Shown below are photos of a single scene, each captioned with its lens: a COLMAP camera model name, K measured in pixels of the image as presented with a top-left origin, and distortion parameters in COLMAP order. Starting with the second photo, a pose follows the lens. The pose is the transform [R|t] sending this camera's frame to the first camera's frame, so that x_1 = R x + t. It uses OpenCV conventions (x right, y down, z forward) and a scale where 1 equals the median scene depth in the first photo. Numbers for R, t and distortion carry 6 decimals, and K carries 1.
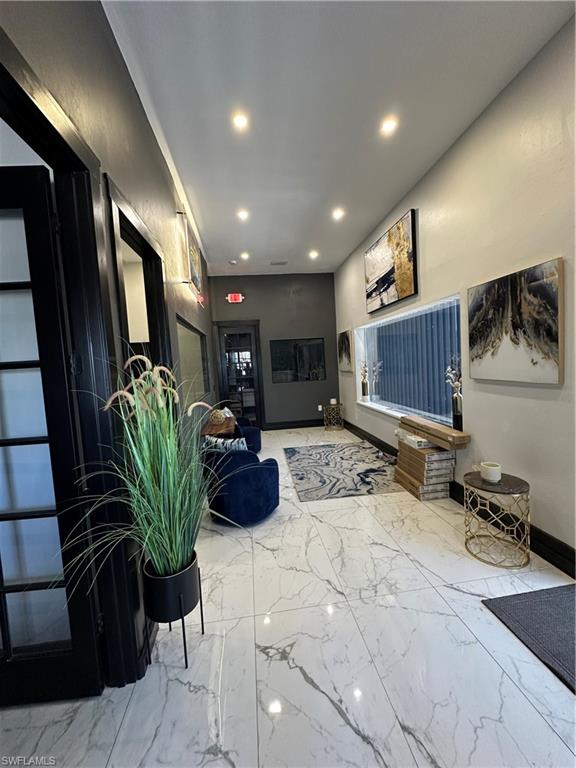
lens RADIAL K [[306.1, 0, 288.0], [0, 306.1, 384.0], [0, 0, 1]] dist [-0.001650, 0.000381]
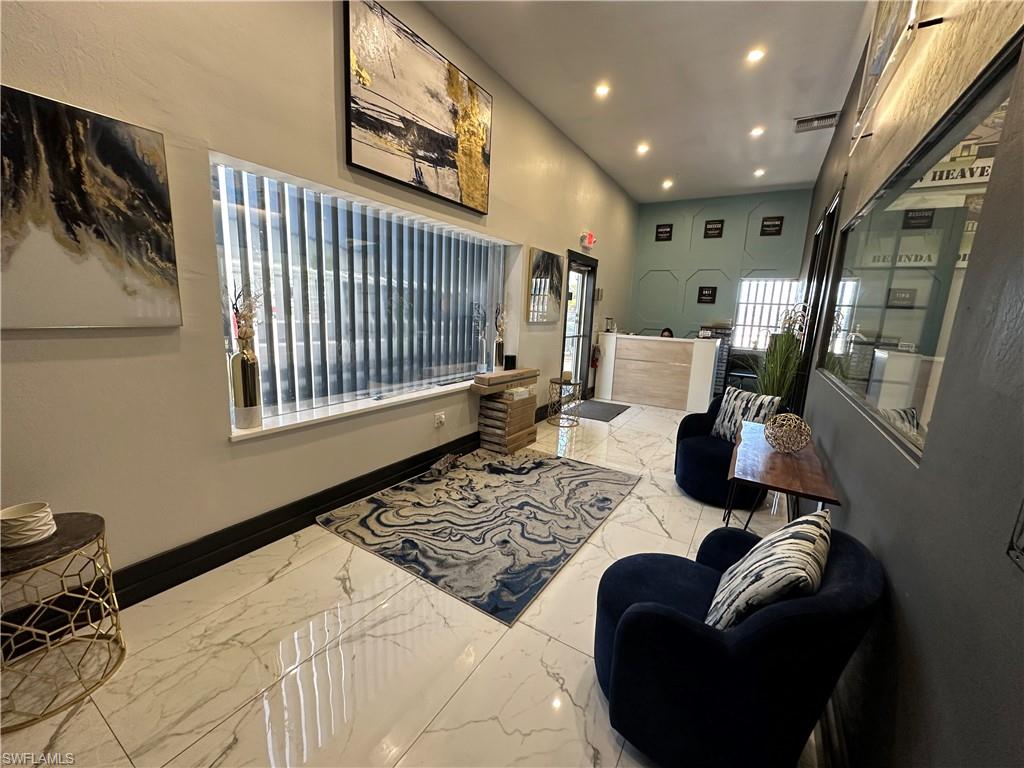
lens RADIAL K [[408.1, 0, 512.0], [0, 408.1, 384.0], [0, 0, 1]] dist [-0.001650, 0.000381]
pose [[-0.776894, -0.098833, 0.621826, -0.297580], [0.037860, 0.978484, 0.202821, -0.081079], [-0.628492, 0.181113, -0.756437, 1.734058]]
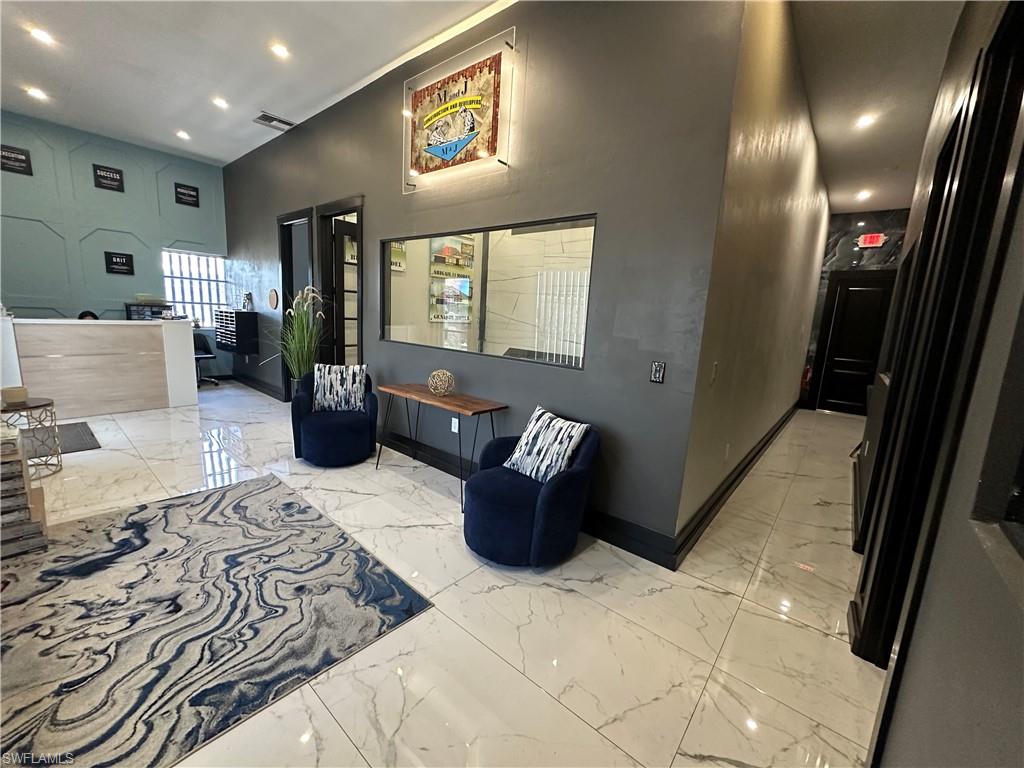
lens RADIAL K [[408.1, 0, 512.0], [0, 408.1, 384.0], [0, 0, 1]] dist [-0.001650, 0.000381]
pose [[-0.738125, 0.119651, -0.663969, 0.211569], [-0.065602, 0.966756, 0.247144, -0.105106], [0.671467, 0.225980, -0.705737, 1.788301]]
